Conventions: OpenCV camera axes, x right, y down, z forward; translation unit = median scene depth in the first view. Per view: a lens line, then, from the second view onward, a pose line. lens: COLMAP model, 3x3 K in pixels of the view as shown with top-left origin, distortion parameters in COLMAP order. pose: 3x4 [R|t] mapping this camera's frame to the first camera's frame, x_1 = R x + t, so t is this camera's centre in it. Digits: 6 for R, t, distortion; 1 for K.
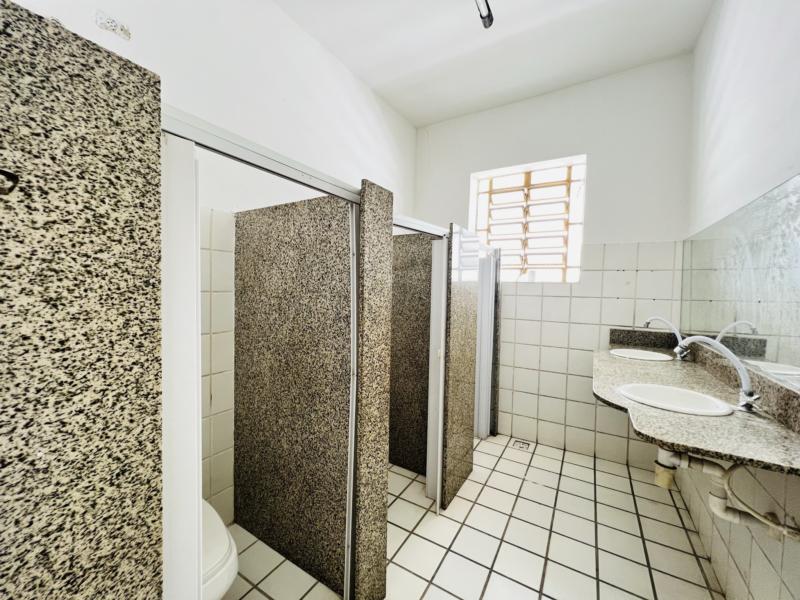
lens RADIAL K [[320.6, 0, 398.9], [0, 320.6, 300.5], [0, 0, 1]] dist [-0.003240, 0.000447]
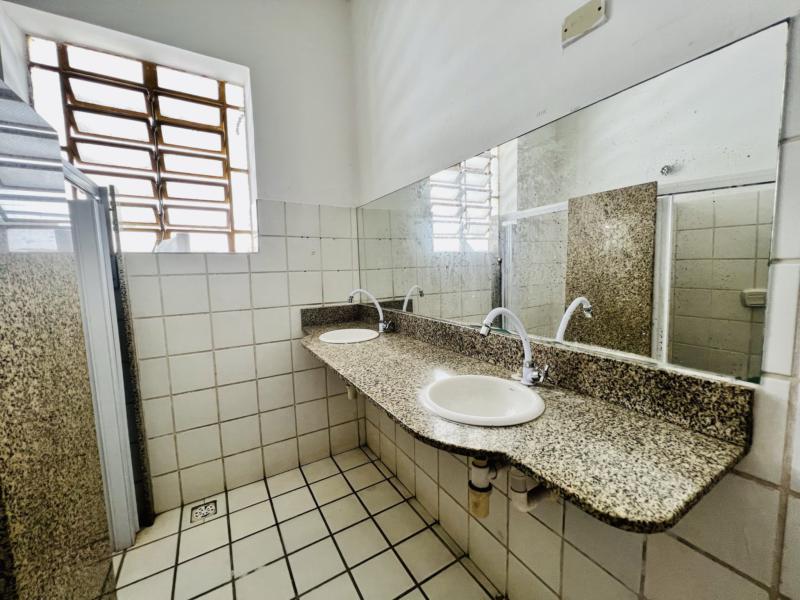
lens RADIAL K [[320.6, 0, 400.8], [0, 320.6, 300.3], [0, 0, 1]] dist [-0.003240, 0.000447]
pose [[0.475627, -0.121824, 0.871170, 0.065659], [0.068703, 0.992483, 0.101279, 0.000095], [-0.876960, 0.011681, 0.480422, 0.344745]]
